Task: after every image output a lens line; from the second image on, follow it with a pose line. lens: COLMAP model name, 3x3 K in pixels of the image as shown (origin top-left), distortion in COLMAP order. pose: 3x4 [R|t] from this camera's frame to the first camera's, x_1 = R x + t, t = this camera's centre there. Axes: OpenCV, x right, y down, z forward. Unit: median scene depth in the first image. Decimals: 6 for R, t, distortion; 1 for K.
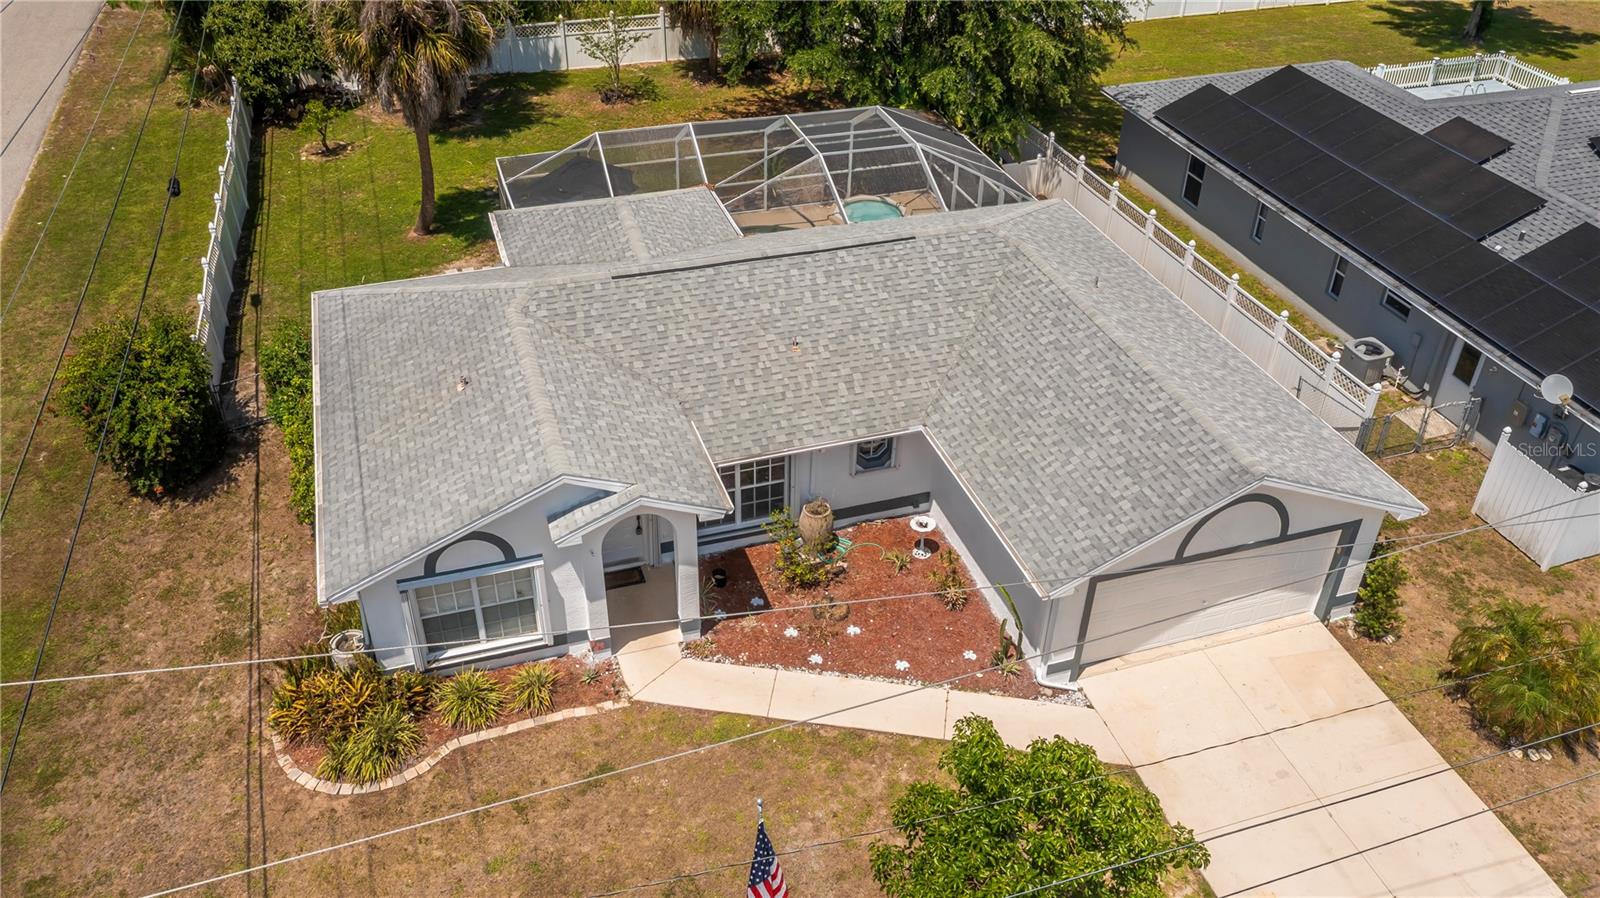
lens RADIAL K [[1258.2, 0, 800.0], [0, 1258.2, 449.0], [0, 0, 1]] dist [-0.006546, -0.004062]
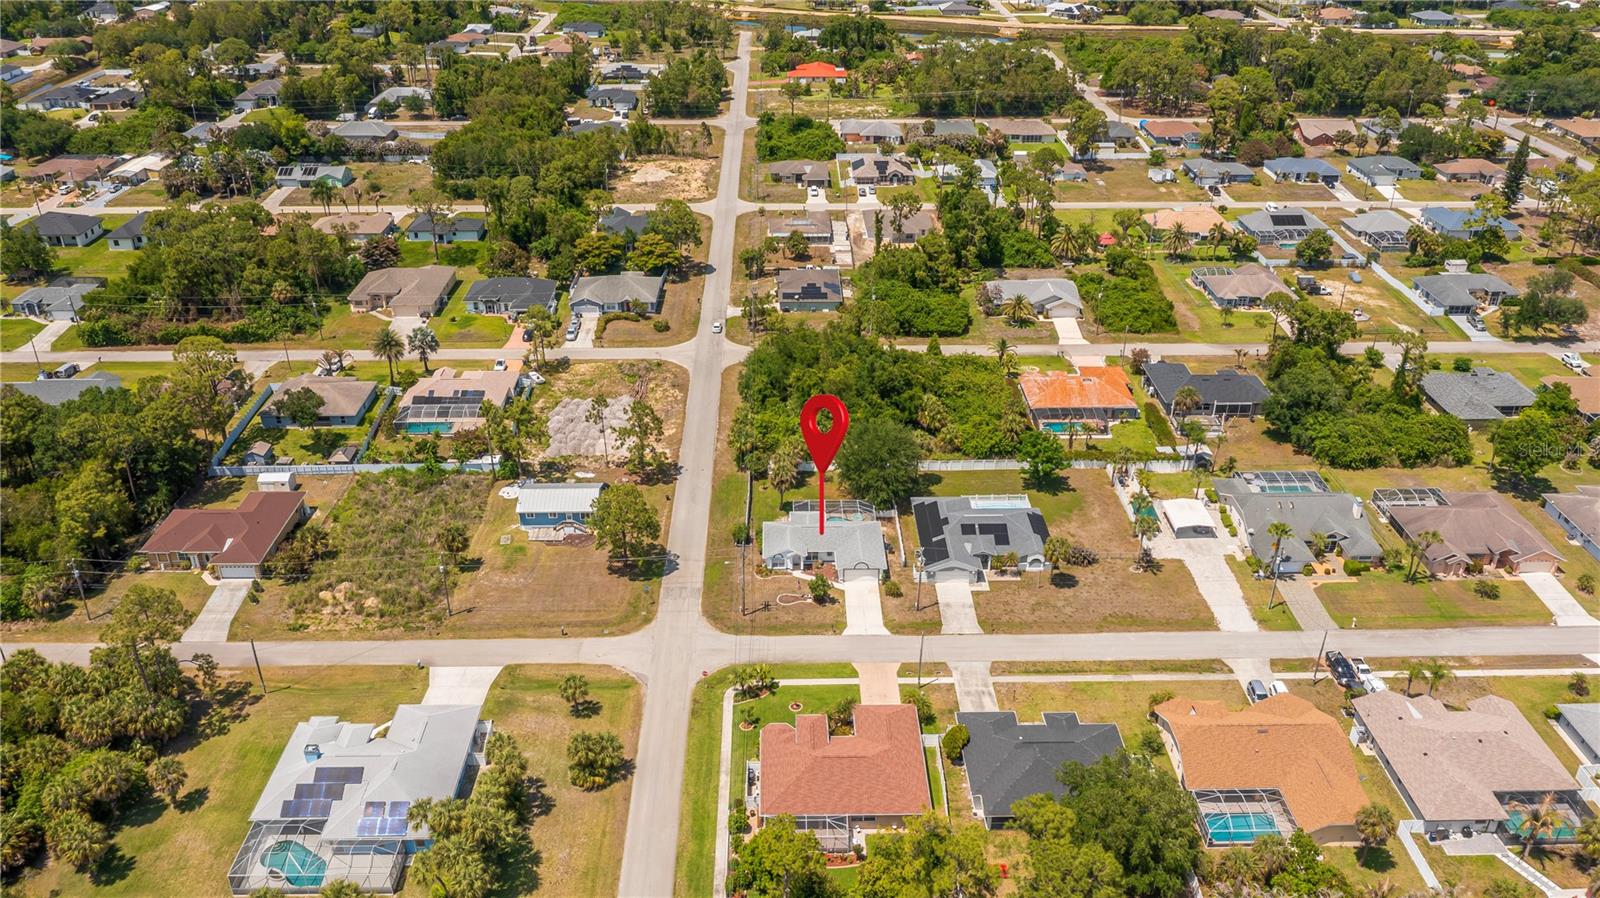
lens RADIAL K [[1258.2, 0, 800.0], [0, 1258.2, 449.0], [0, 0, 1]] dist [-0.006546, -0.004062]
pose [[0.956572, 0.122203, -0.264644, 2.187181], [-0.157129, 0.980856, -0.115027, 0.339839], [0.245521, 0.151615, 0.957461, -7.749831]]
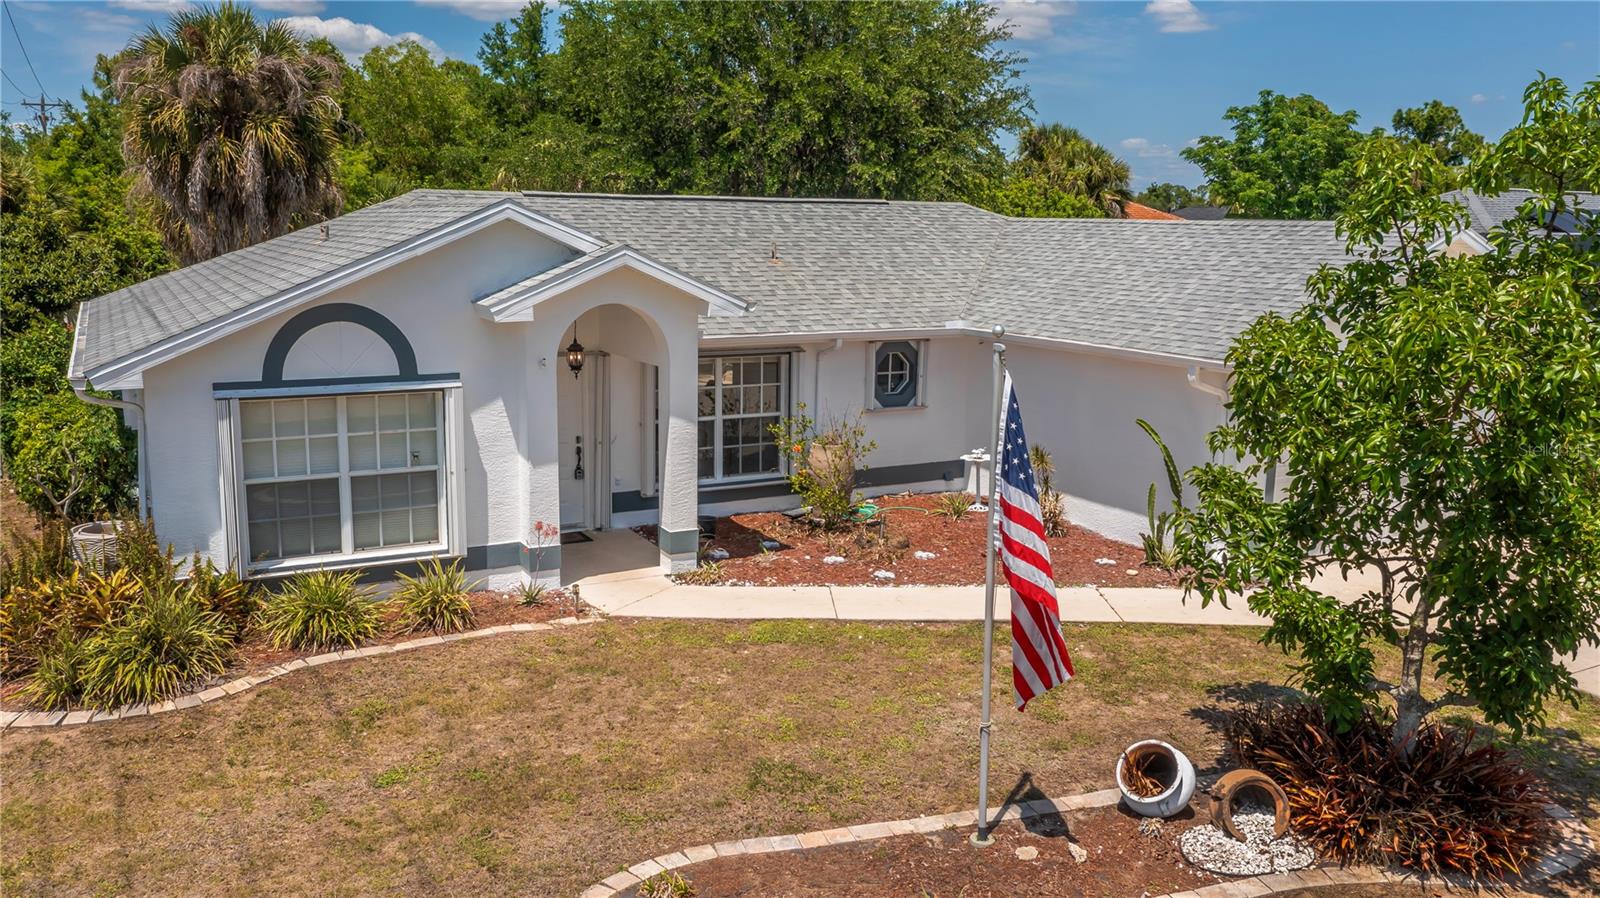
lens RADIAL K [[1258.2, 0, 800.0], [0, 1258.2, 449.0], [0, 0, 1]] dist [-0.006546, -0.004062]
pose [[0.982274, -0.032888, 0.184544, -0.151707], [0.108009, 0.903936, -0.413804, 0.384922], [-0.153207, 0.426401, 0.891465, 0.422280]]
